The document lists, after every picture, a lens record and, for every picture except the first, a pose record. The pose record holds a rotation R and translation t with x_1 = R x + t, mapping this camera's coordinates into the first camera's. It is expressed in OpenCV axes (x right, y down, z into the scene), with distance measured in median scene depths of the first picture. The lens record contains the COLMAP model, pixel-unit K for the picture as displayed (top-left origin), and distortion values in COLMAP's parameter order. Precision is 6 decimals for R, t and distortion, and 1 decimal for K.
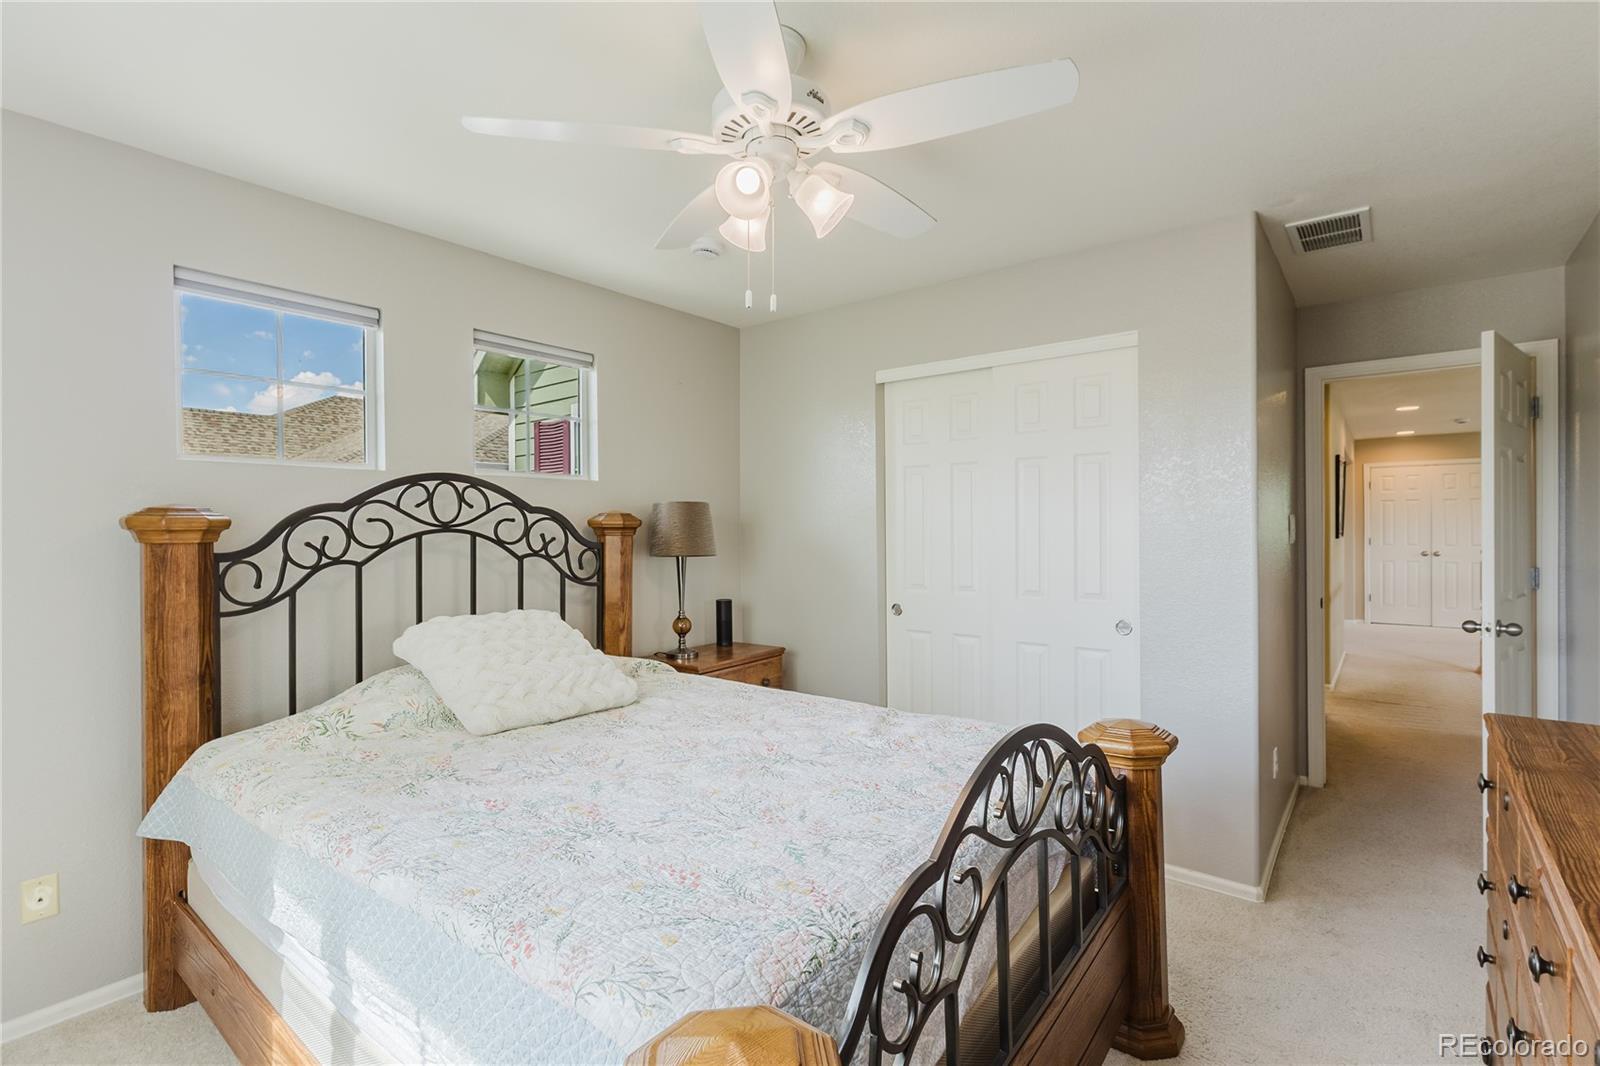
lens RADIAL K [[733.6, 0, 801.6], [0, 733.6, 524.9], [0, 0, 1]] dist [0.007494, -0.000900]
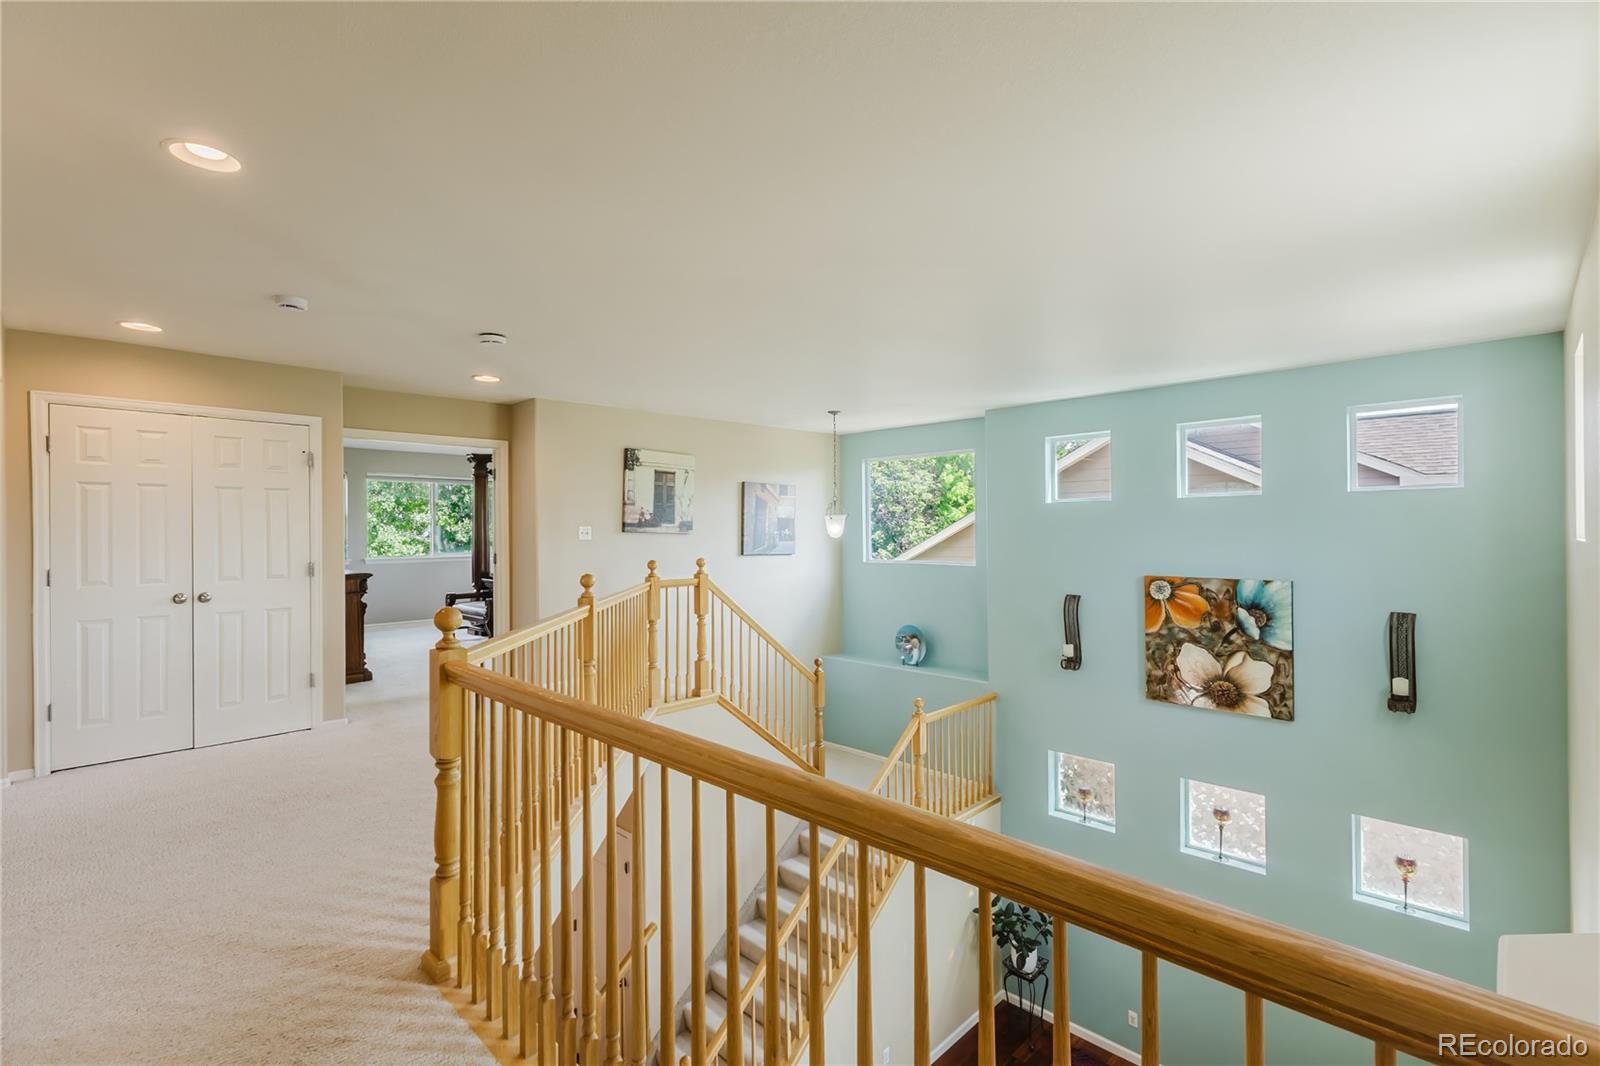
lens RADIAL K [[733.6, 0, 798.6], [0, 733.6, 515.7], [0, 0, 1]] dist [0.007494, -0.000900]
pose [[0.114778, 0.007329, 0.993364, 0.414400], [0.018864, 0.999776, -0.009556, -0.002285], [-0.993212, 0.019835, 0.114614, 0.542436]]
